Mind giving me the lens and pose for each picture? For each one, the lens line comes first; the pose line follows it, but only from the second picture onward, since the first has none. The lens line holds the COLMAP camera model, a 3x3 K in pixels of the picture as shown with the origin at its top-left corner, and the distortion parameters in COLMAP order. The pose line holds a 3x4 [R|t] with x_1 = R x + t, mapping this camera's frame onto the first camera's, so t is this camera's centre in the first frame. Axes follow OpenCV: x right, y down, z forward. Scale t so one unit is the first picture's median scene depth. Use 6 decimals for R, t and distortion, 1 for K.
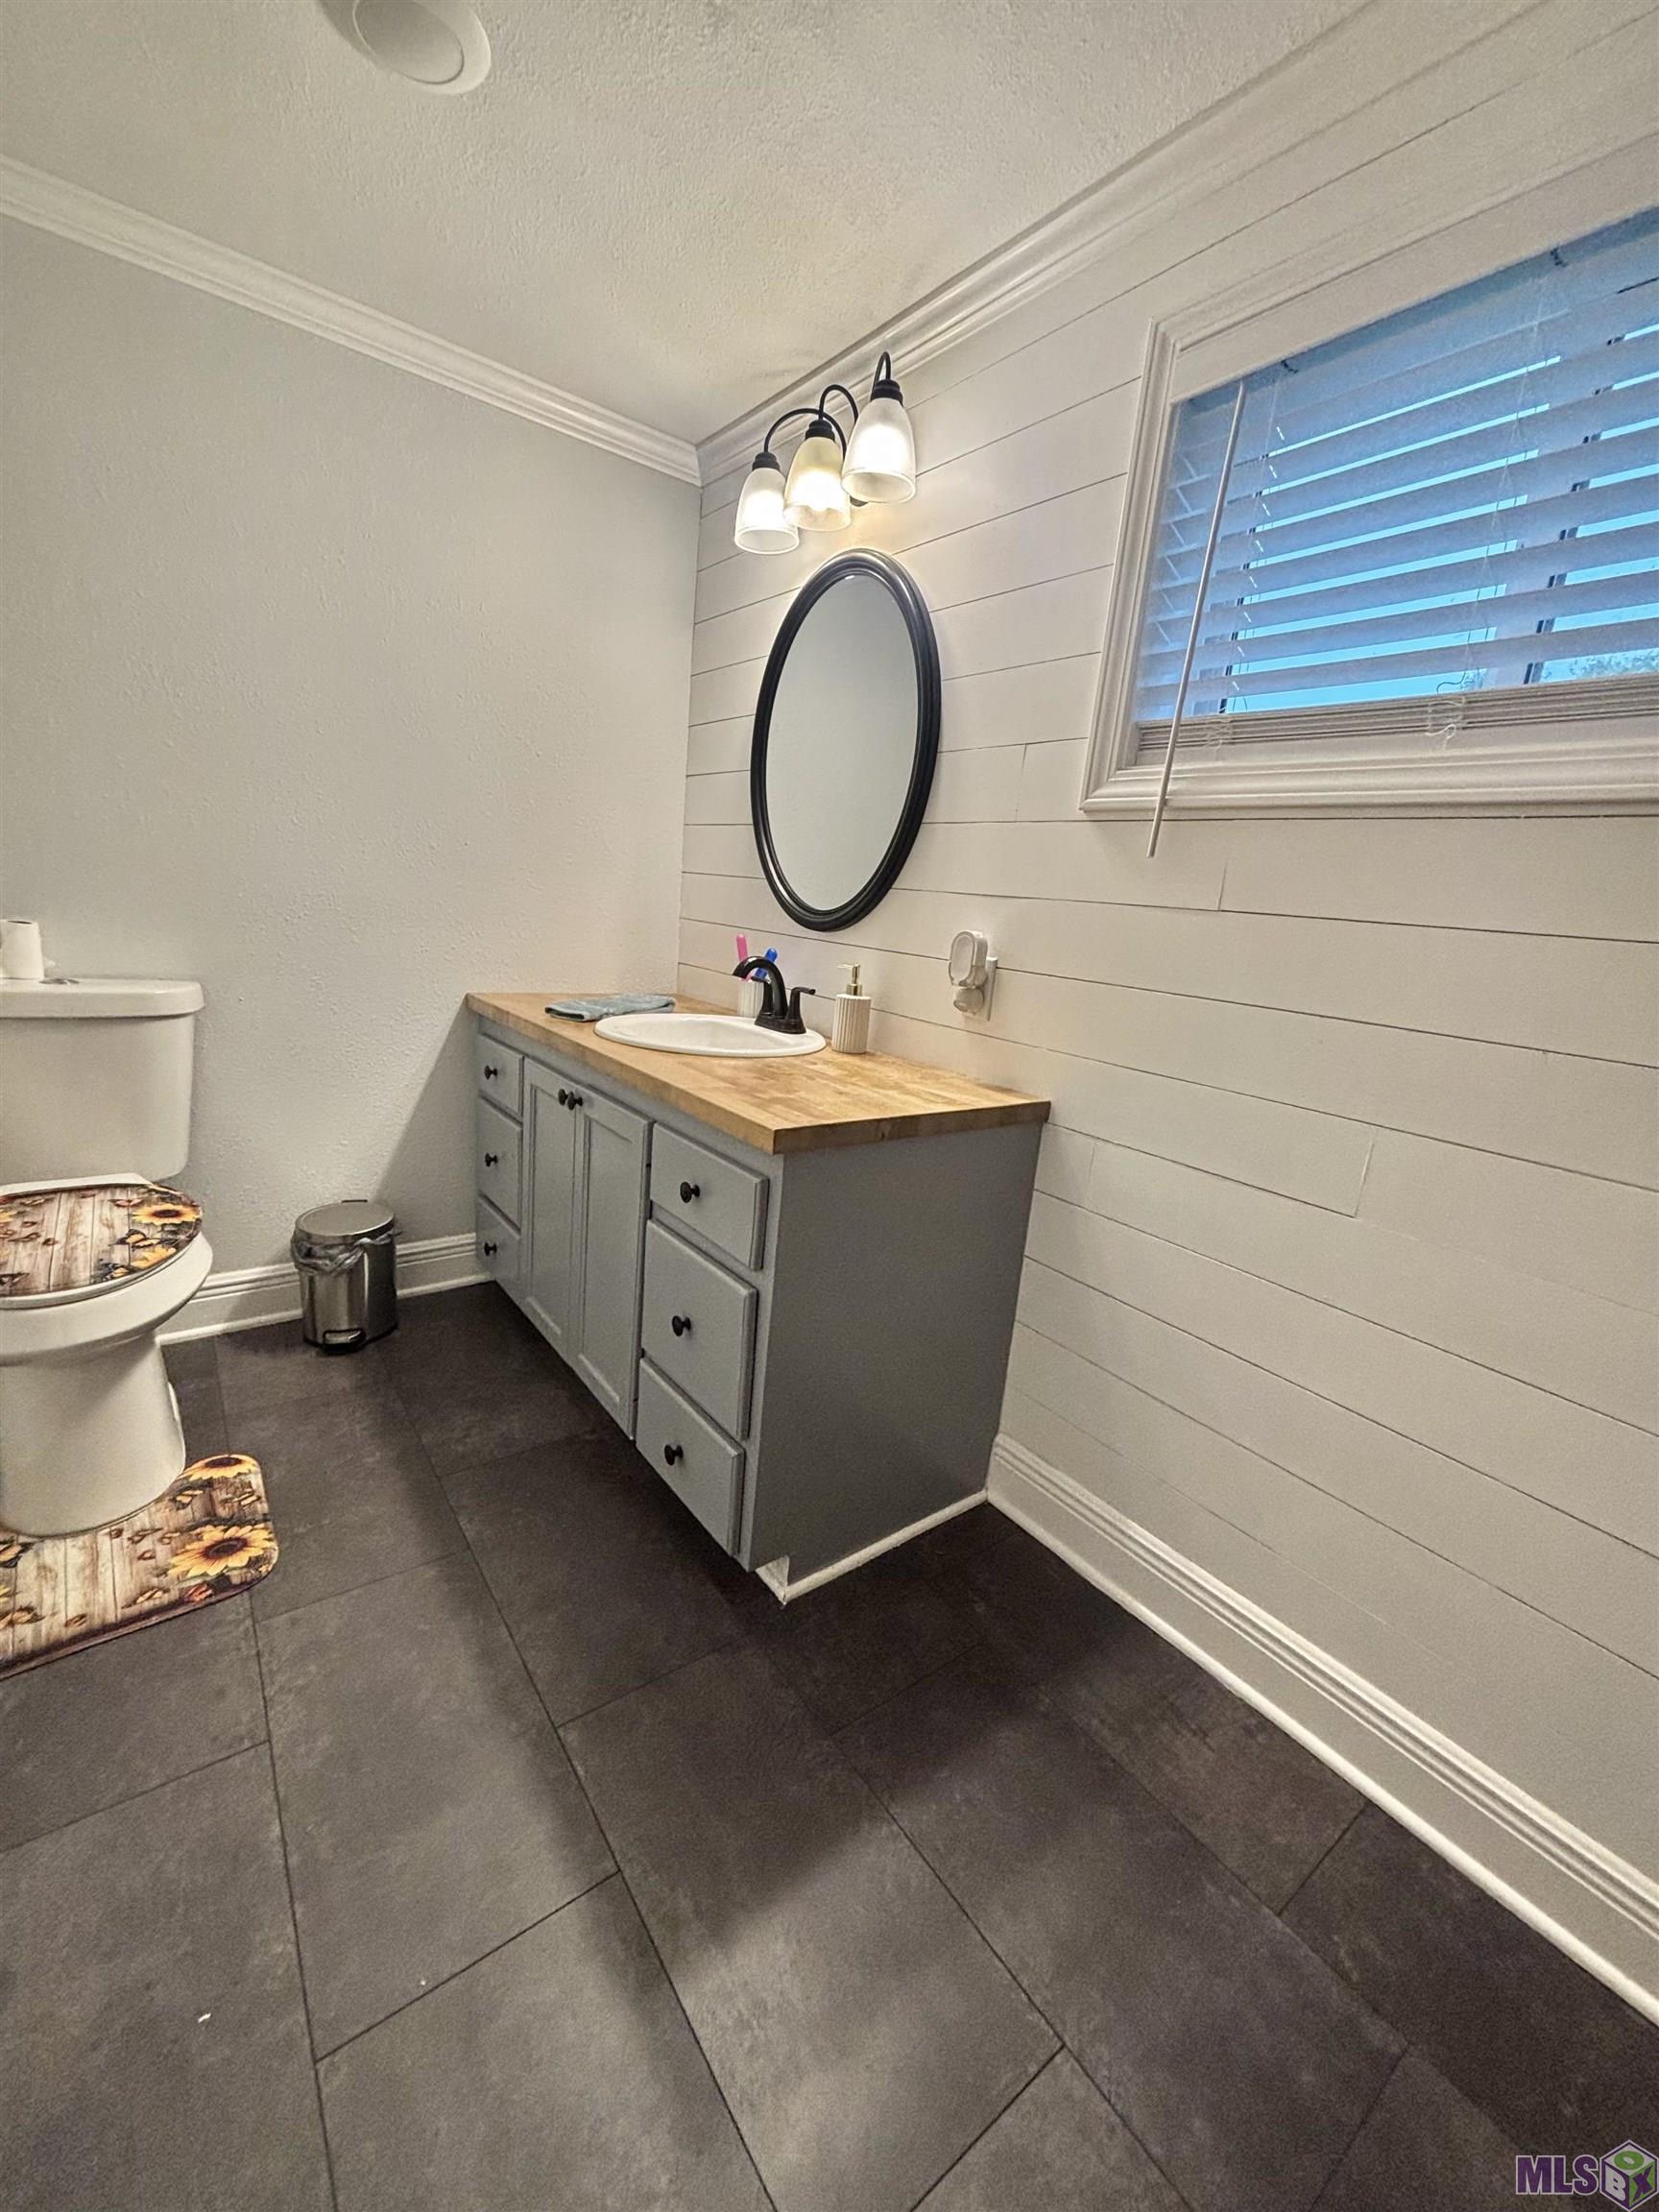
lens RADIAL K [[905.8, 0, 829.5], [0, 905.8, 1106.0], [0, 0, 1]] dist [-0.002031, 0.007588]
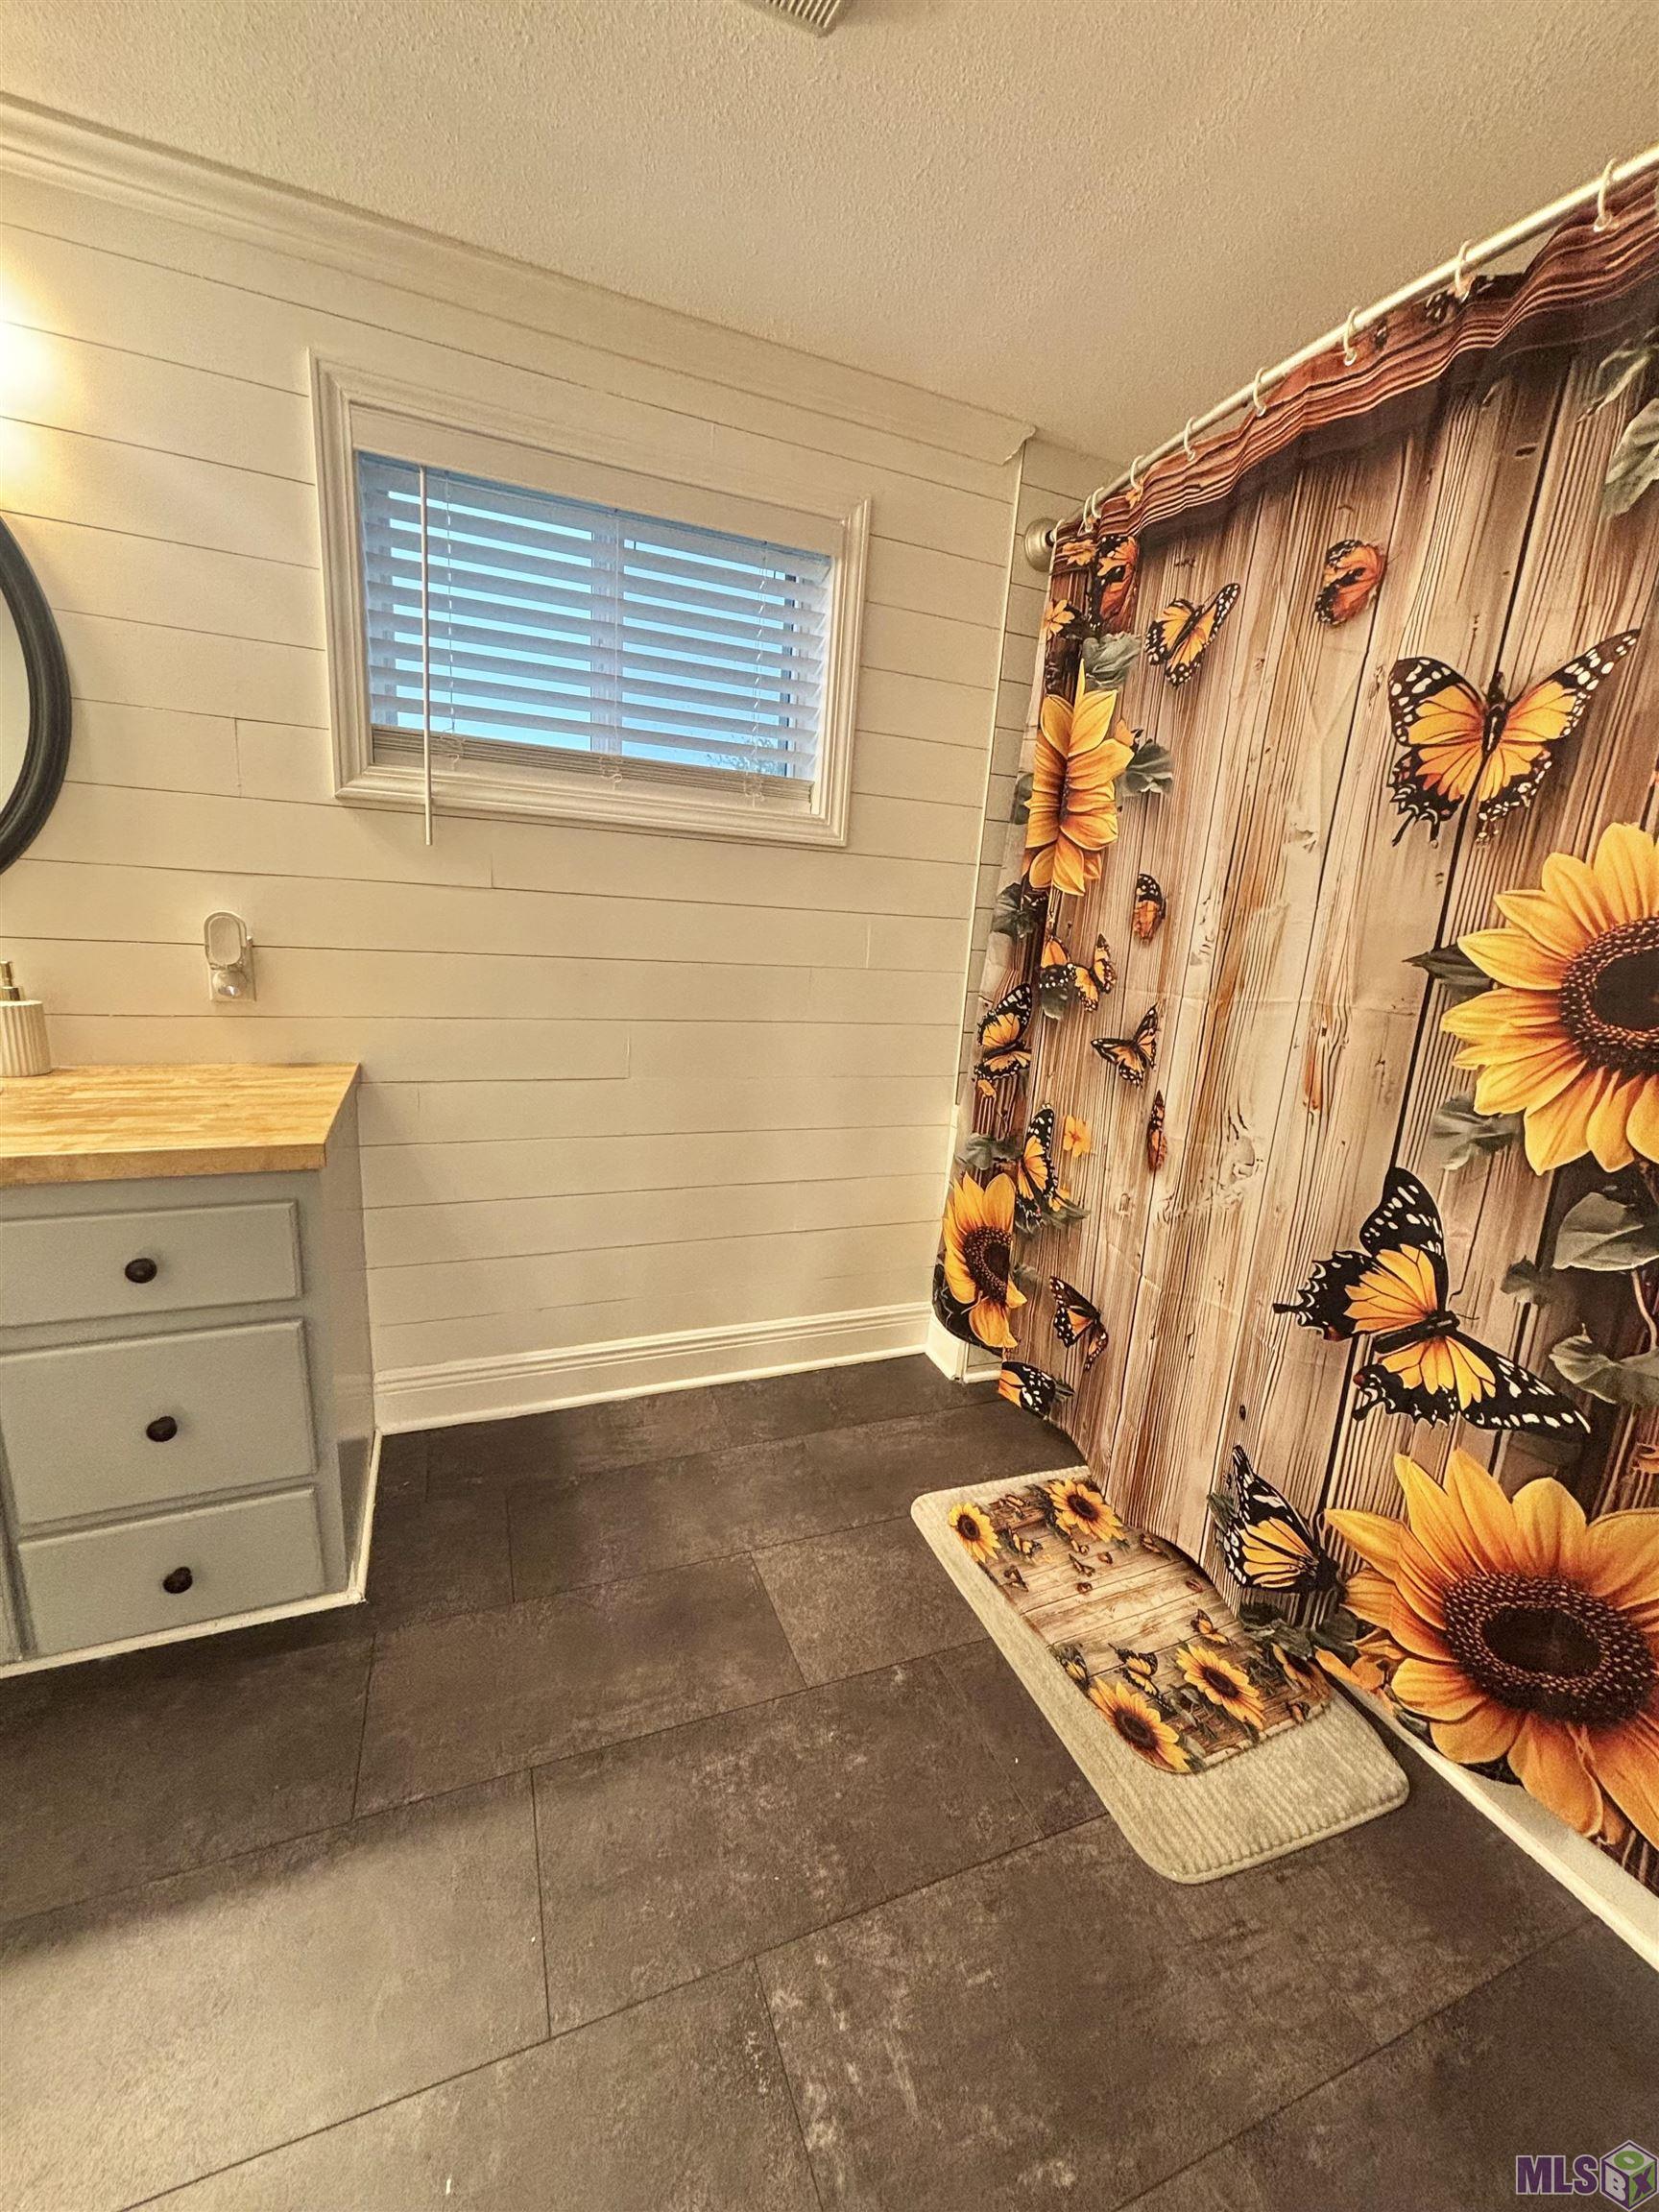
lens RADIAL K [[905.8, 0, 829.5], [0, 905.8, 1106.0], [0, 0, 1]] dist [-0.002031, 0.007588]
pose [[0.256431, -0.275974, 0.926327, -0.708743], [0.179206, 0.955331, 0.235007, -0.122989], [-0.949804, 0.105740, 0.294433, 0.153006]]
